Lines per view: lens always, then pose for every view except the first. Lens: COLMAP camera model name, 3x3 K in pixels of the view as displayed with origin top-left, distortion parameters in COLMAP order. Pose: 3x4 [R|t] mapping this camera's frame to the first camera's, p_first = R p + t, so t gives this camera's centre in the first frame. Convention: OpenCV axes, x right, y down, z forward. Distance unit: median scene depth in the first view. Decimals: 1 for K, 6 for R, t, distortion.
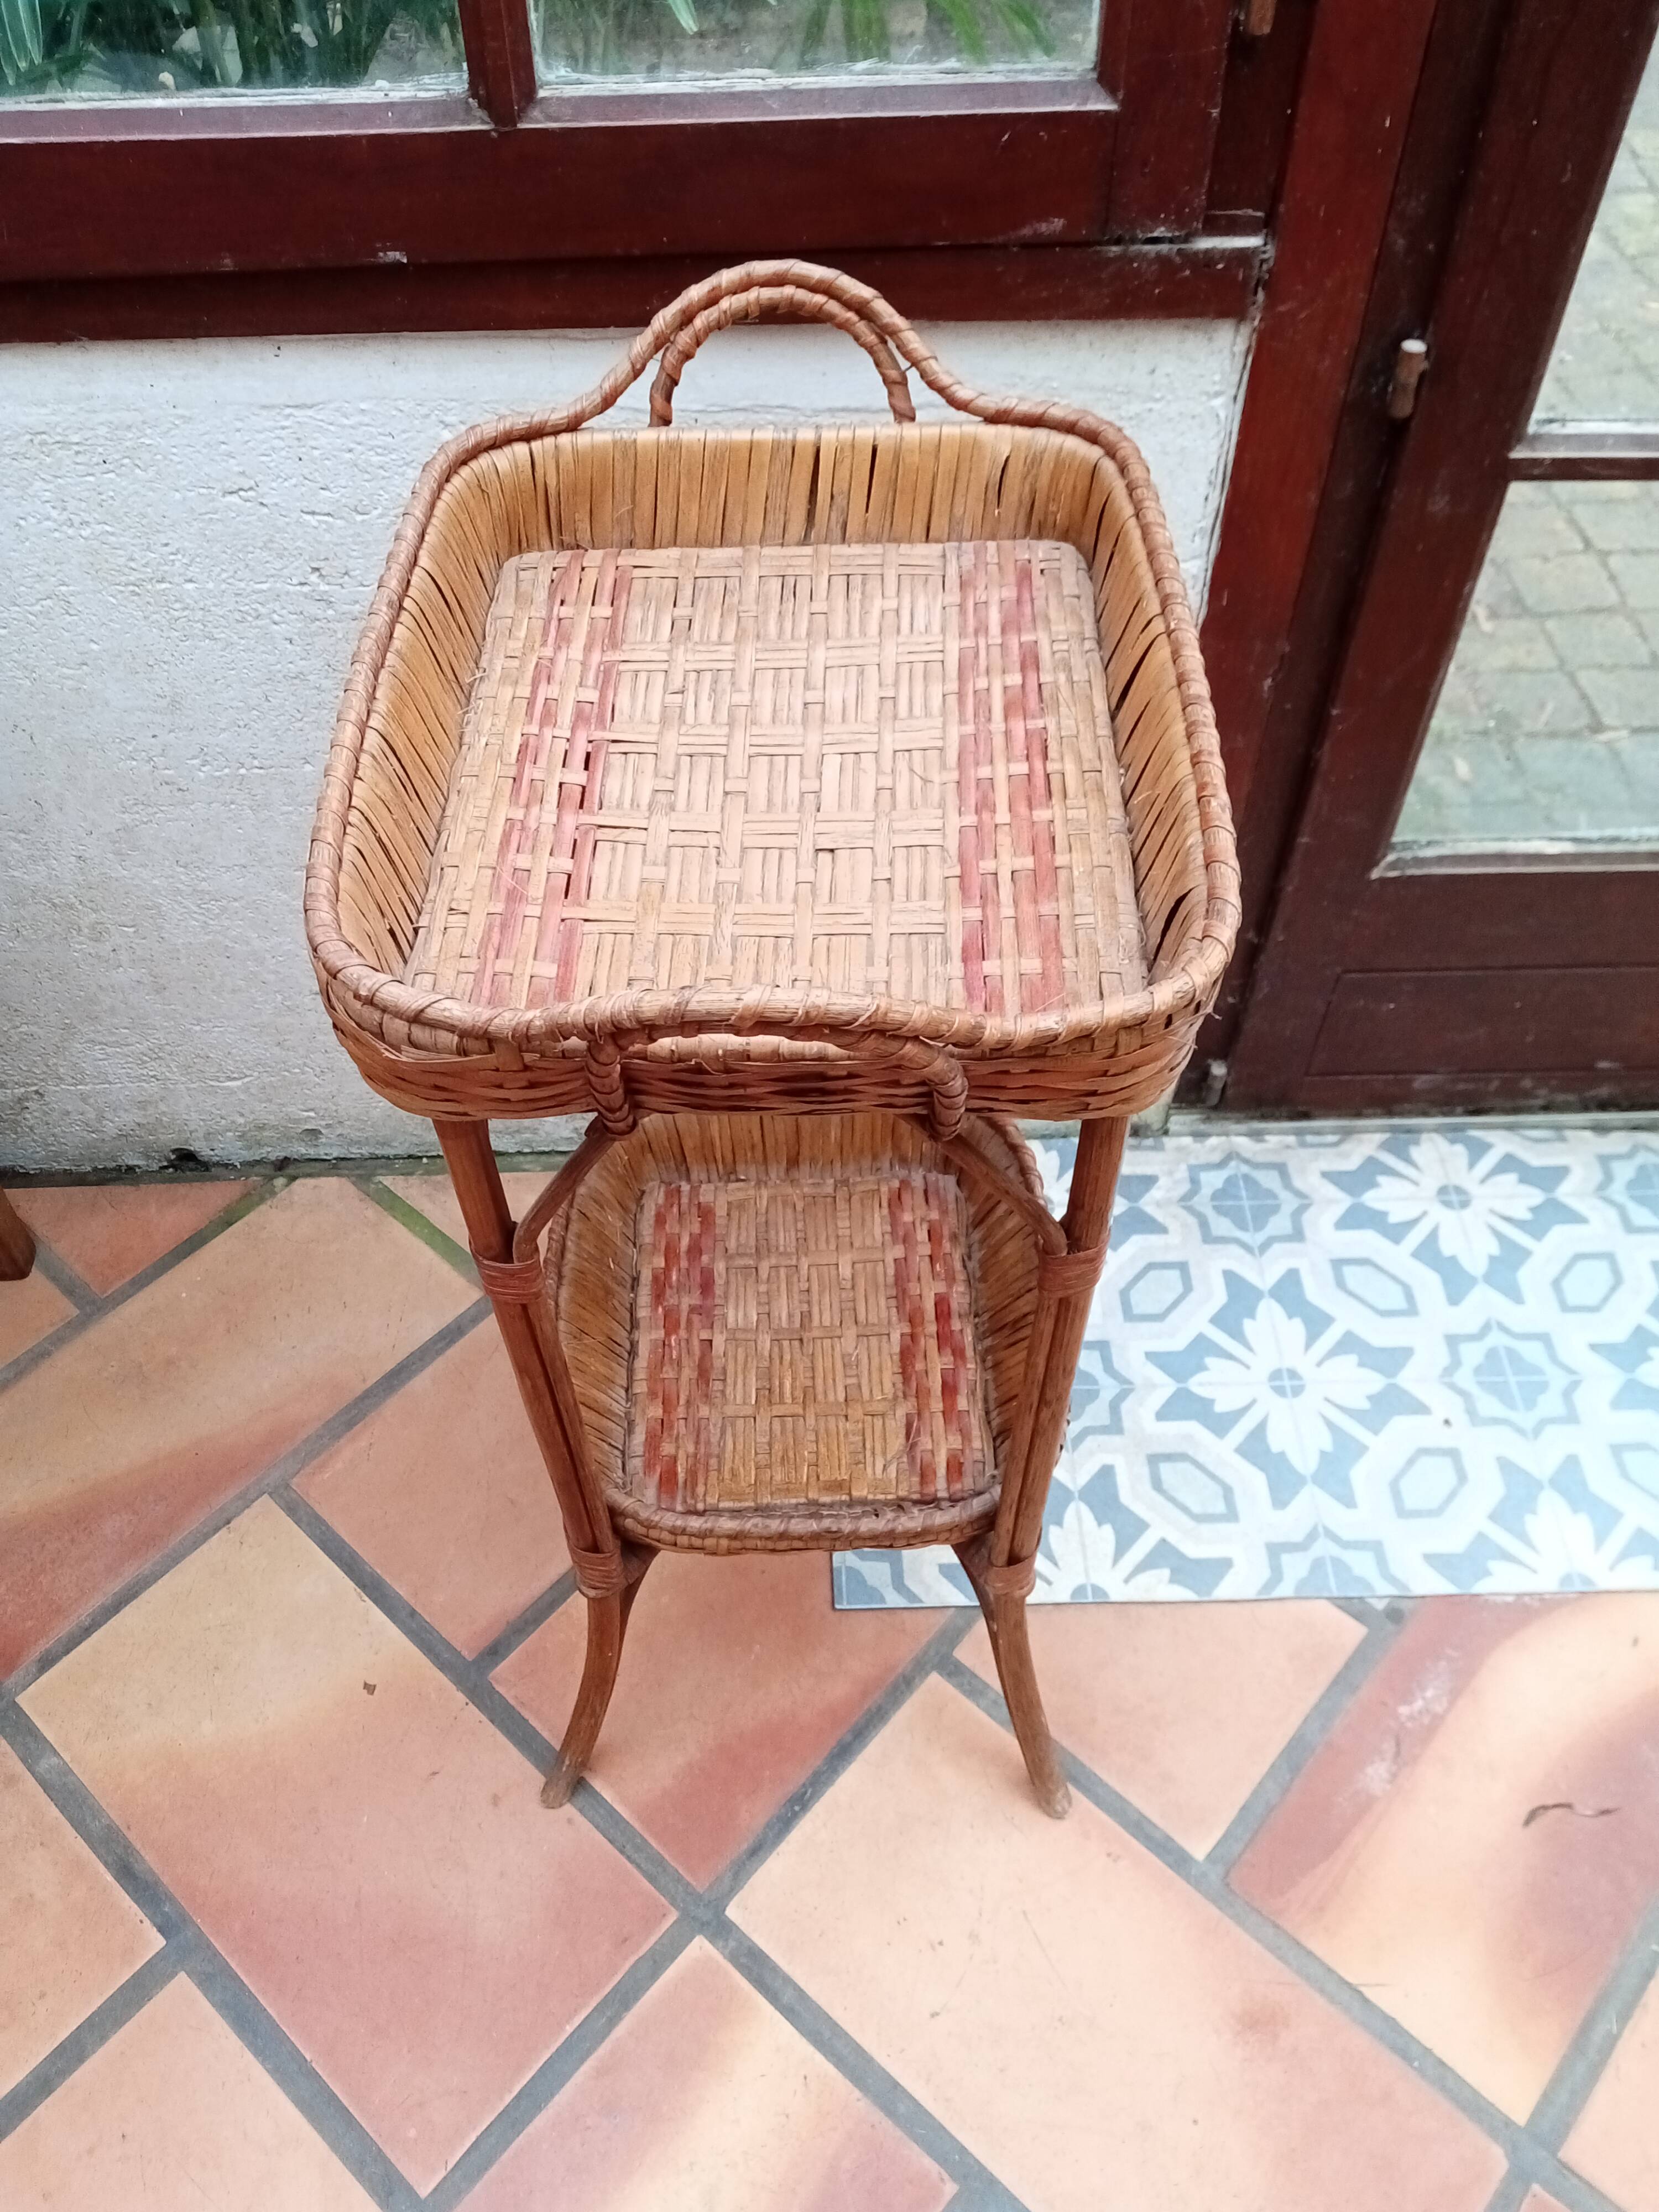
lens RADIAL K [[1760.0, 0, 814.8], [0, 1760.0, 1091.6], [0, 0, 1]] dist [-0.002912, -0.040100]
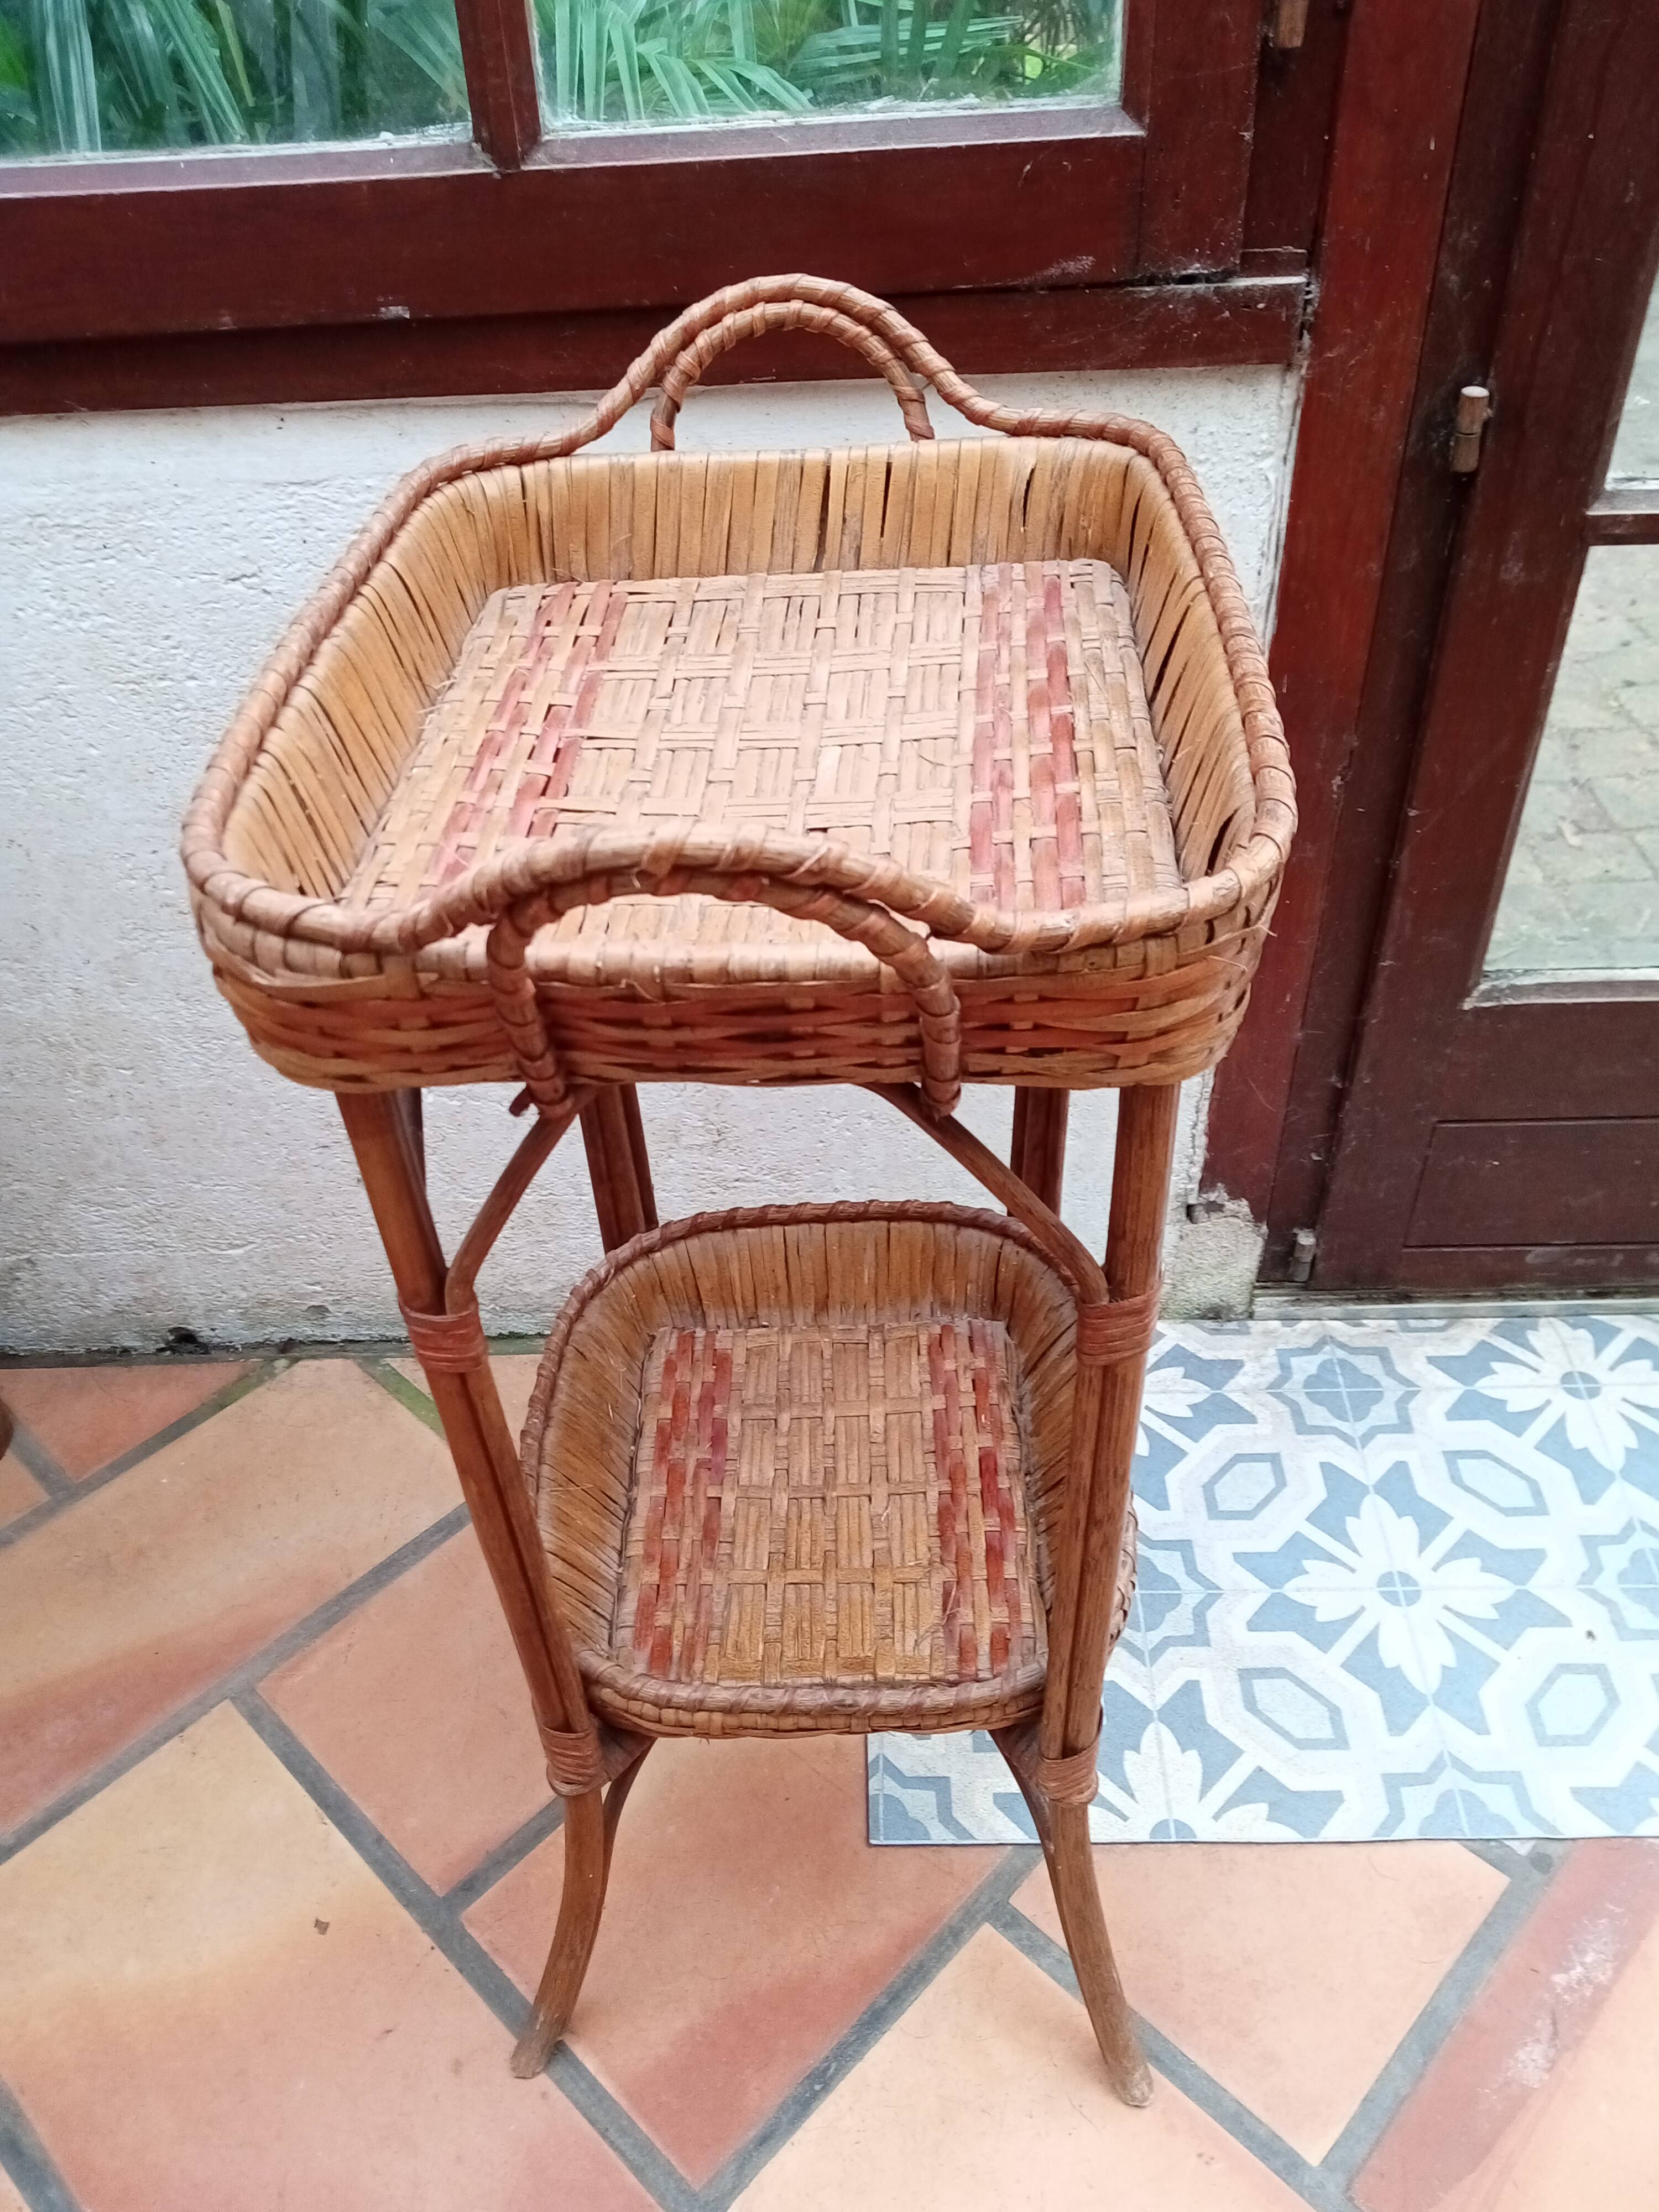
lens RADIAL K [[1760.0, 0, 823.2], [0, 1760.0, 1077.0], [0, 0, 1]] dist [-0.002912, -0.040100]
pose [[0.998803, -0.001806, -0.048876, 0.030189], [-0.007048, 0.983570, -0.180390, 0.081952], [0.048399, 0.180519, 0.982380, 0.098793]]
